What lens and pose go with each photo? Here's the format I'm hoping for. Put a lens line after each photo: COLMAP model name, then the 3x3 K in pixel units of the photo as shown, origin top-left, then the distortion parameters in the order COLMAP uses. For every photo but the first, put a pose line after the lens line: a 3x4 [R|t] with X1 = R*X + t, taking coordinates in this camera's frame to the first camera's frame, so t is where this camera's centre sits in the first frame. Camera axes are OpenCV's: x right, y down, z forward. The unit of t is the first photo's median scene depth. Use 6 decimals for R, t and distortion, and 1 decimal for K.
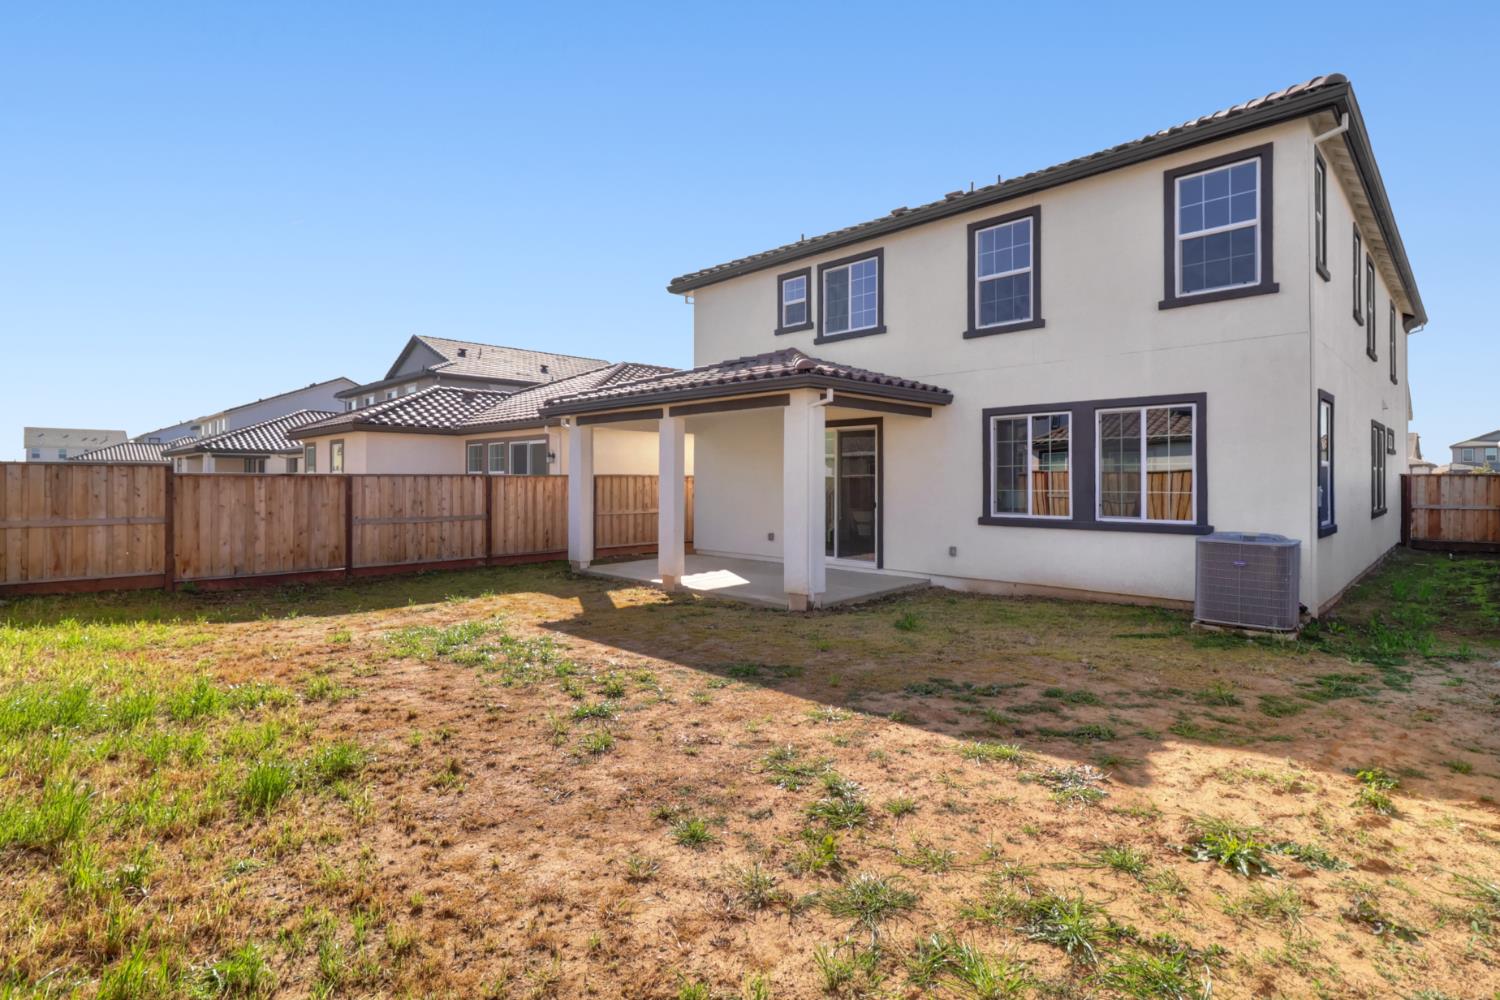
lens RADIAL K [[702.5, 0, 763.9], [0, 702.5, 504.9], [0, 0, 1]] dist [0.001738, -0.000260]
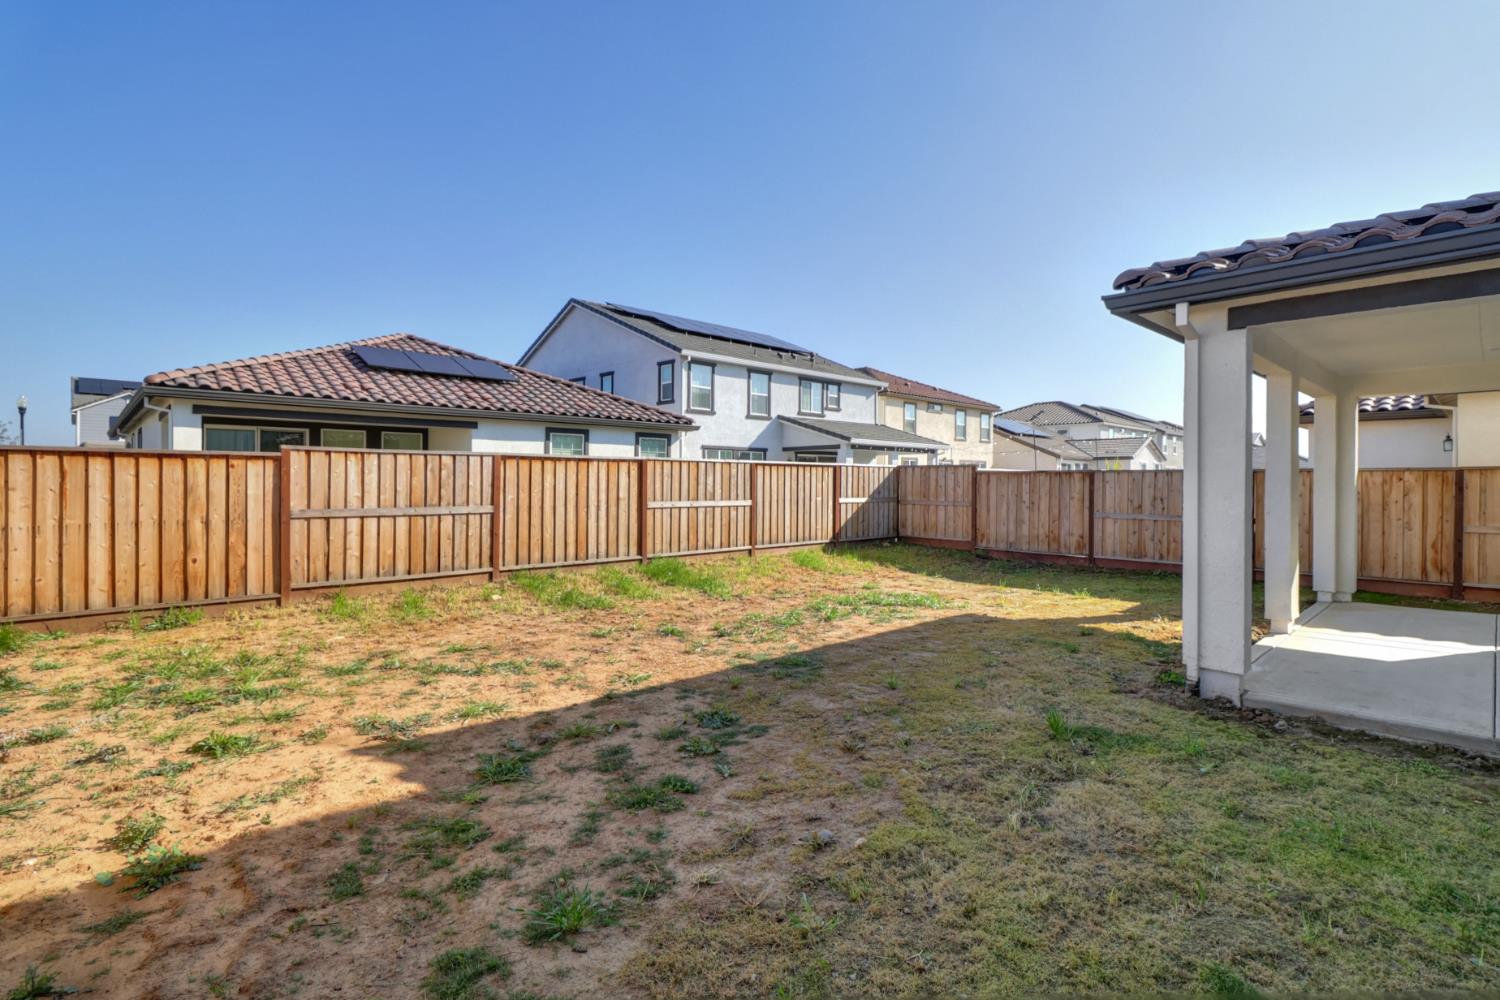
lens RADIAL K [[702.5, 0, 763.9], [0, 702.5, 504.9], [0, 0, 1]] dist [0.001738, -0.000260]
pose [[-0.007617, 0.033105, -0.999423, 1.126237], [-0.041068, 0.998598, 0.033390, -0.013106], [0.999127, 0.041299, -0.006247, 1.156271]]
